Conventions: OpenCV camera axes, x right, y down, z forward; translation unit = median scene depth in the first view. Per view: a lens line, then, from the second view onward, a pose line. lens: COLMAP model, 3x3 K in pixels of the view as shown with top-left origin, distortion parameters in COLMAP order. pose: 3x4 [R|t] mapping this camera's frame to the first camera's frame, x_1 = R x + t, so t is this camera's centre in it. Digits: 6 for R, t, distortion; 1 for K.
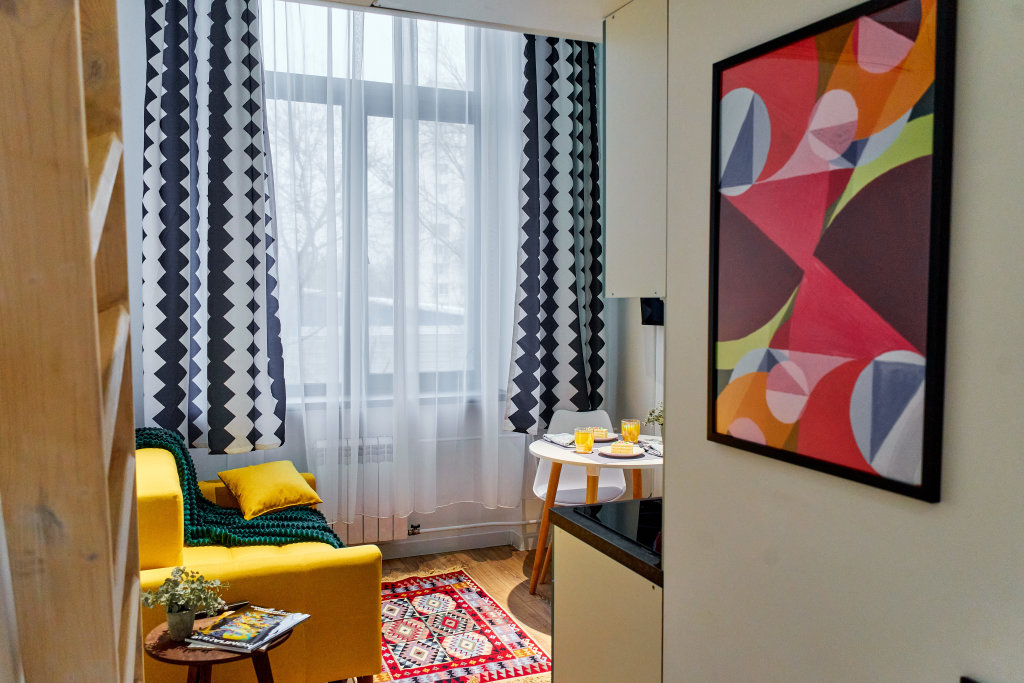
lens RADIAL K [[845.1, 0, 512.0], [0, 845.1, 341.5], [0, 0, 1]] dist [-0.009845, -0.000540]
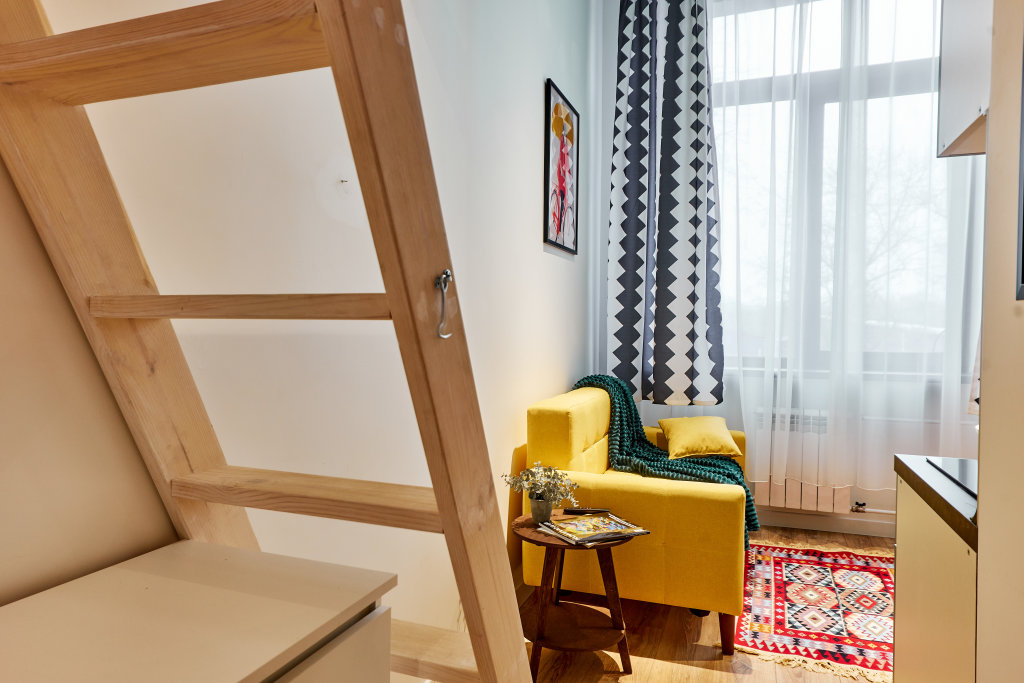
lens RADIAL K [[656.4, 0, 512.0], [0, 656.4, 341.5], [0, 0, 1]] dist [0.000822, 0.001367]
pose [[0.739420, 0.021378, -0.672905, 0.118273], [-0.045177, 0.998818, -0.017910, 0.072070], [0.671727, 0.043643, 0.739512, 0.174843]]
